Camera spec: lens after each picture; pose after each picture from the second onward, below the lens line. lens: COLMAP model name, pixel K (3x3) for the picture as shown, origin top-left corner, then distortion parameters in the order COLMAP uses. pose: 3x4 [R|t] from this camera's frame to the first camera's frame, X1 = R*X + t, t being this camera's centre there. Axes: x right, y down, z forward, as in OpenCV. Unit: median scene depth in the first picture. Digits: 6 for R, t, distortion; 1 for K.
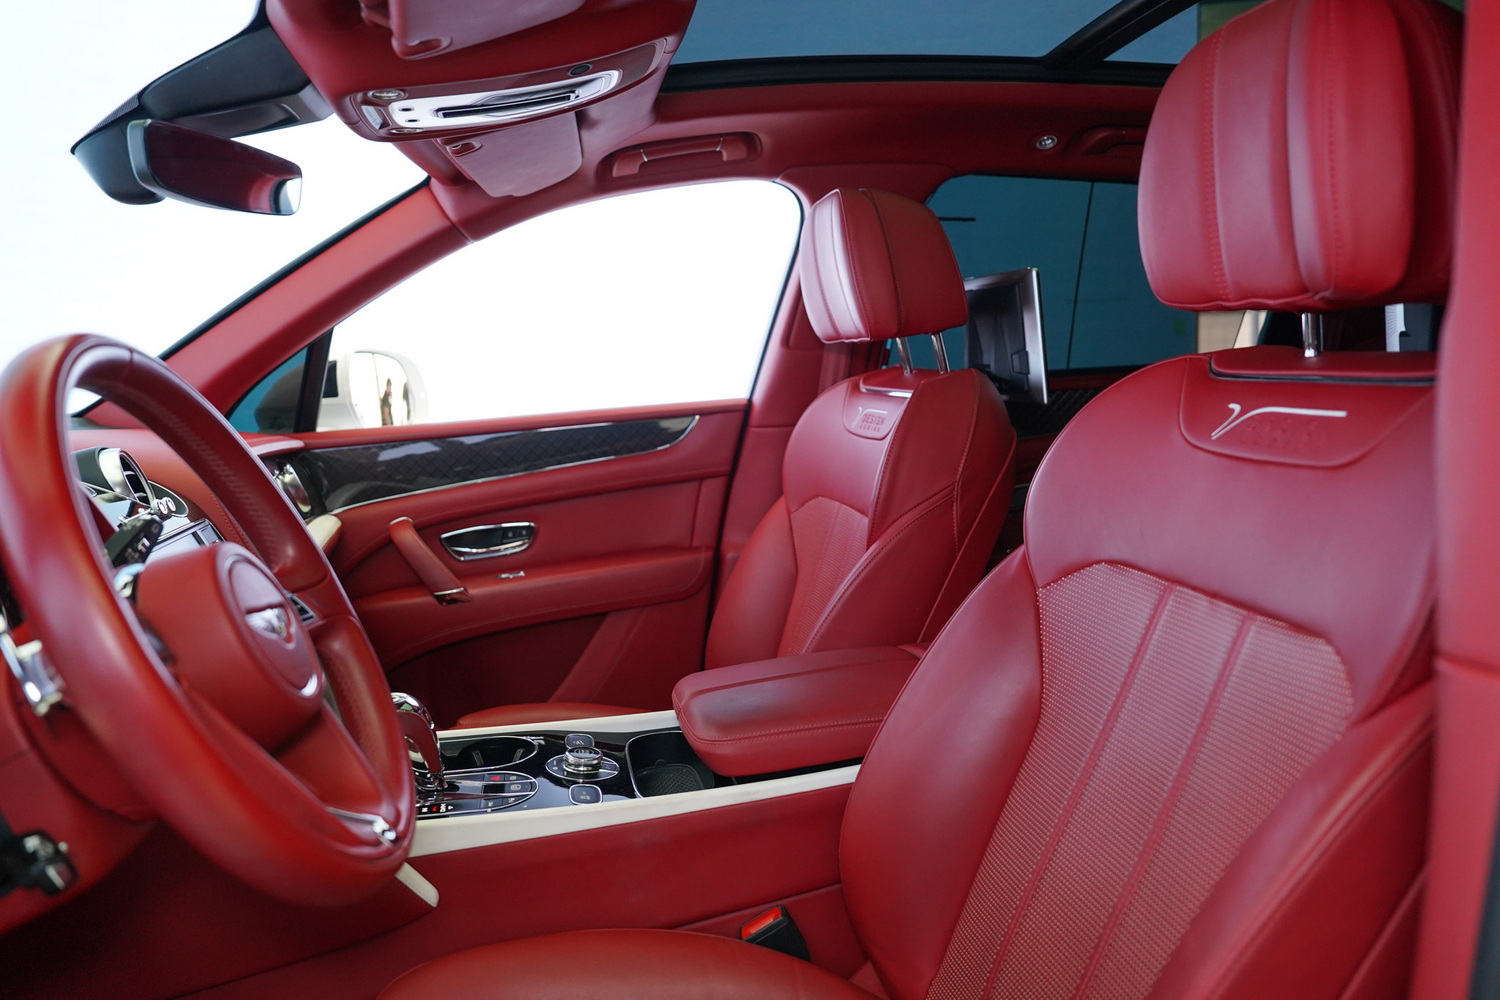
lens RADIAL K [[1051.2, 0, 791.7], [0, 1051.2, 466.0], [0, 0, 1]] dist [-0.120729, 0.065522]
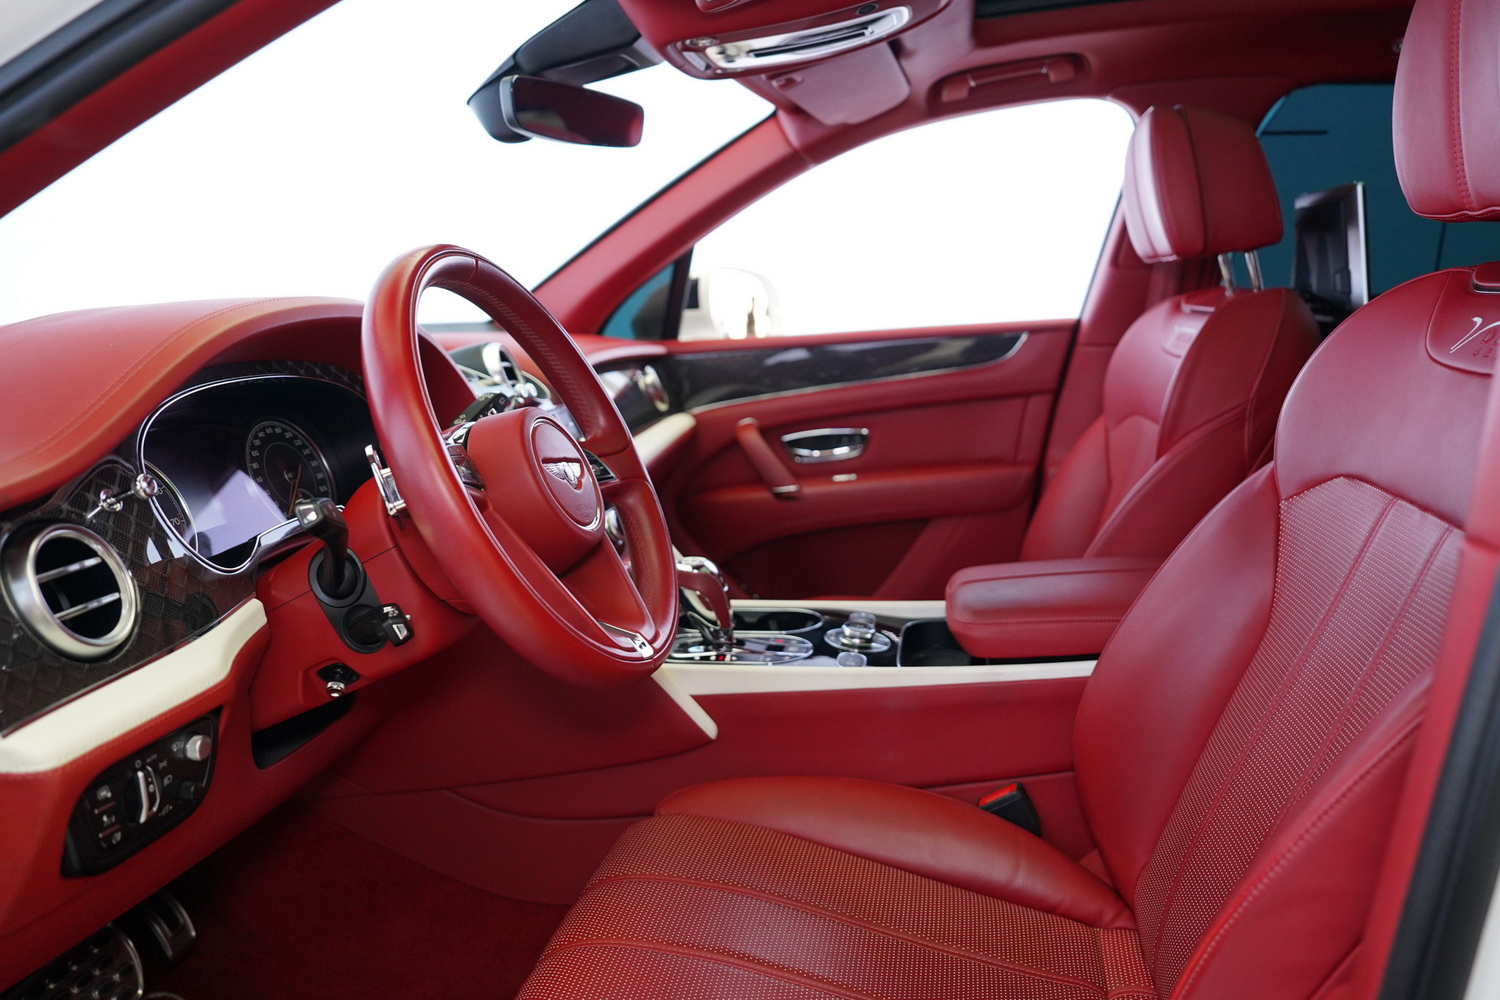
lens RADIAL K [[1081.9, 0, 849.9], [0, 1081.9, 432.7], [0, 0, 1]] dist [-0.129378, 0.071654]
pose [[0.946994, 0.045231, -0.318052, 0.147710], [-0.034551, 0.998636, 0.039142, 0.023743], [0.319389, -0.026078, 0.947265, -0.090258]]
